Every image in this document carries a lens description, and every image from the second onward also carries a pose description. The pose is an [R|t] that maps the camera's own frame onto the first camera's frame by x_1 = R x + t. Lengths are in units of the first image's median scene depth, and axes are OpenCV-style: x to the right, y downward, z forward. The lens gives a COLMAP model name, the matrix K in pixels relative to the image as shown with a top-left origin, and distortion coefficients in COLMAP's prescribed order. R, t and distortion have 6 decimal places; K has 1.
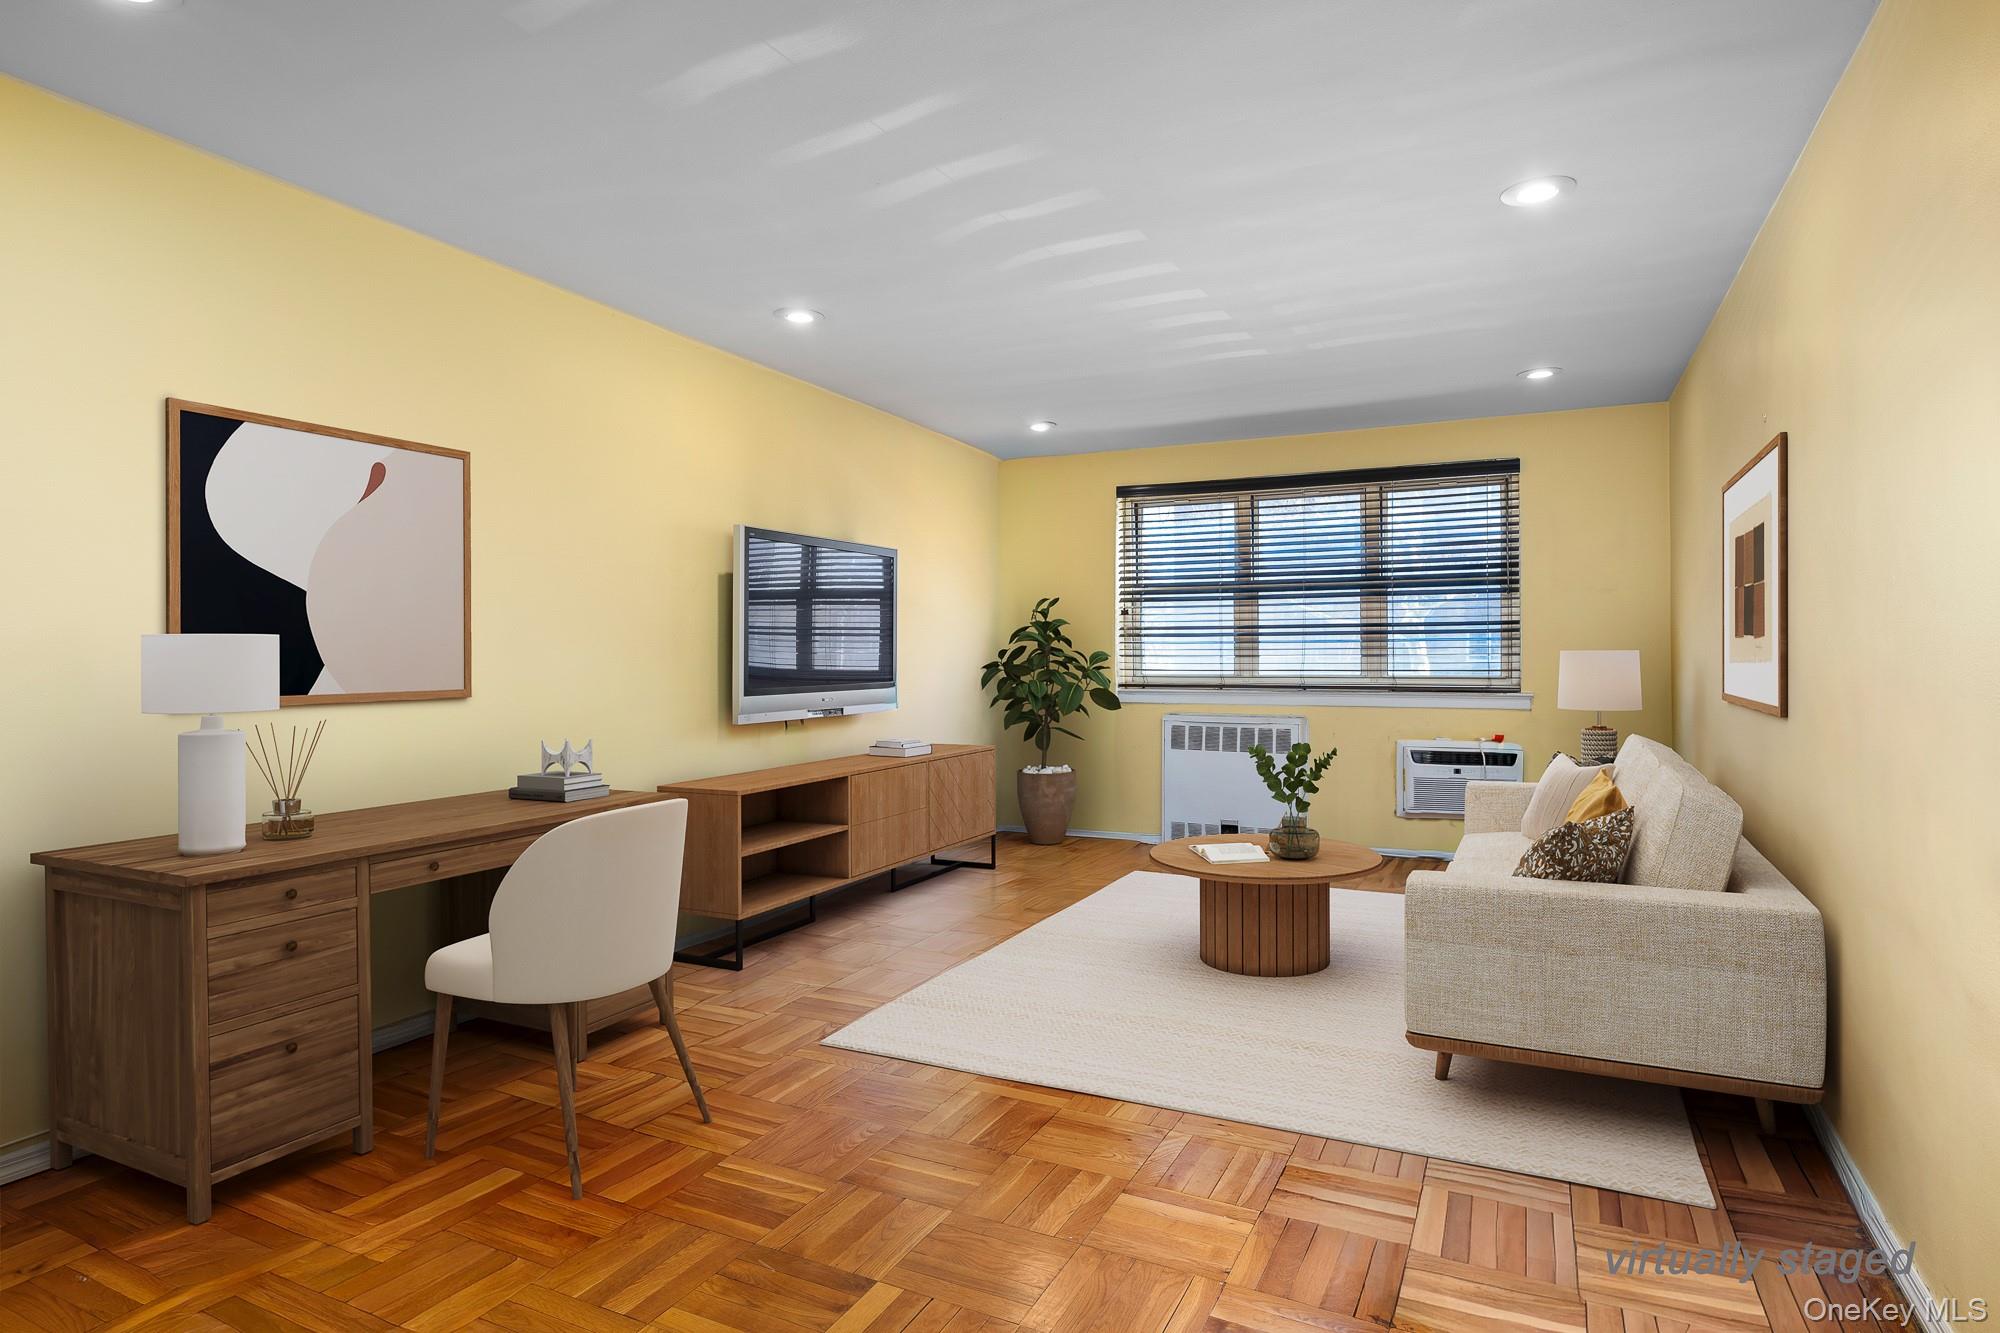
lens RADIAL K [[932.6, 0, 1029.5], [0, 932.6, 660.8], [0, 0, 1]] dist [-0.000523, -0.000076]
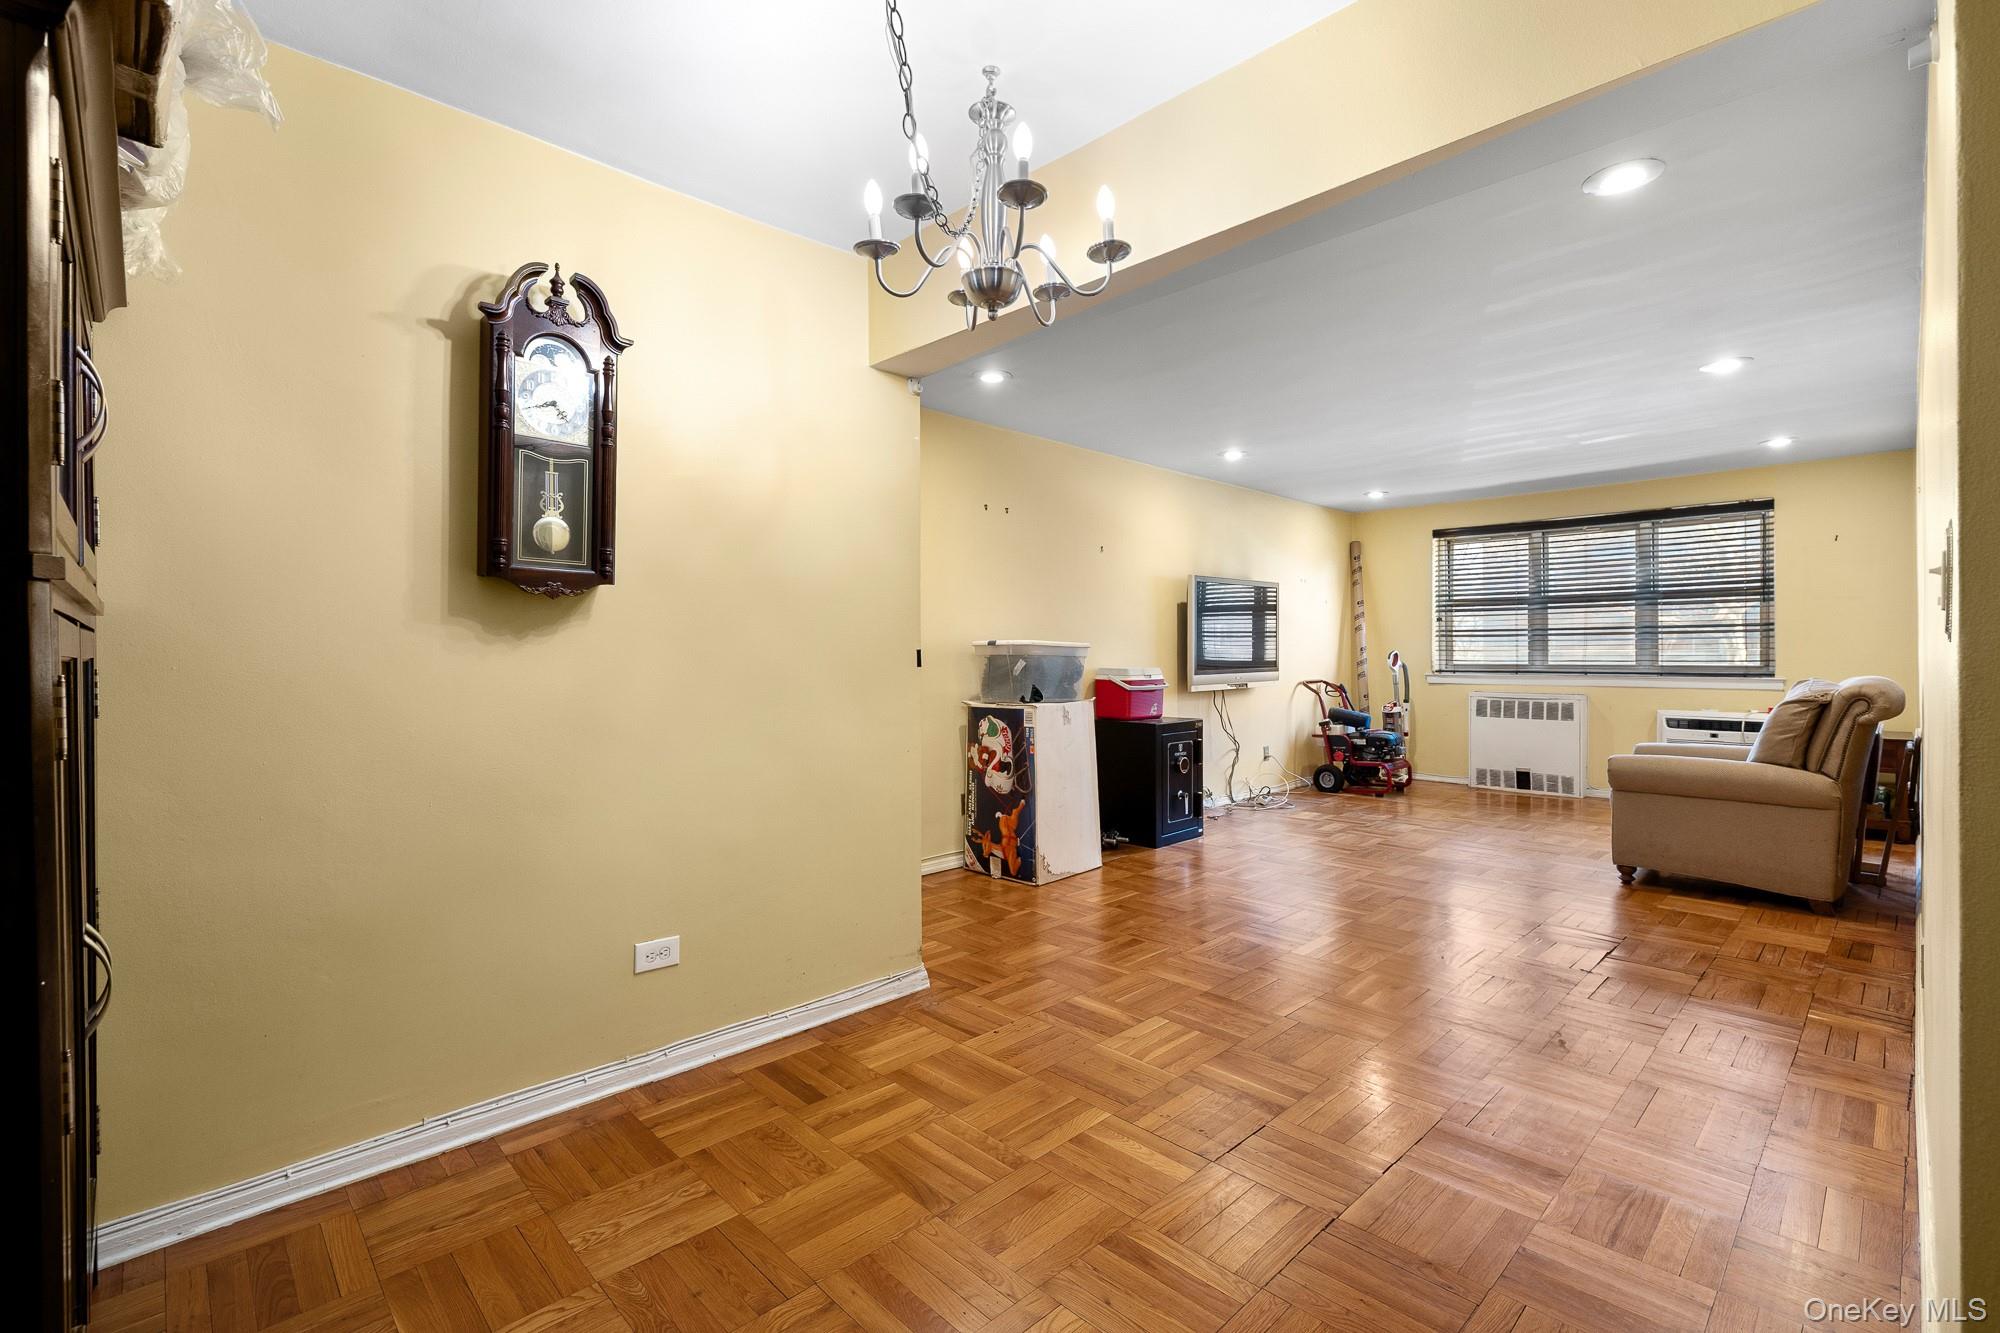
lens RADIAL K [[849.0, 0, 1011.0], [0, 849.0, 655.4], [0, 0, 1]] dist [0.000894, 0.000070]
pose [[0.933275, -0.001060, -0.359162, -0.044573], [0.001873, 0.999996, 0.001917, -0.001709], [0.359159, -0.002462, 0.933273, -0.463204]]
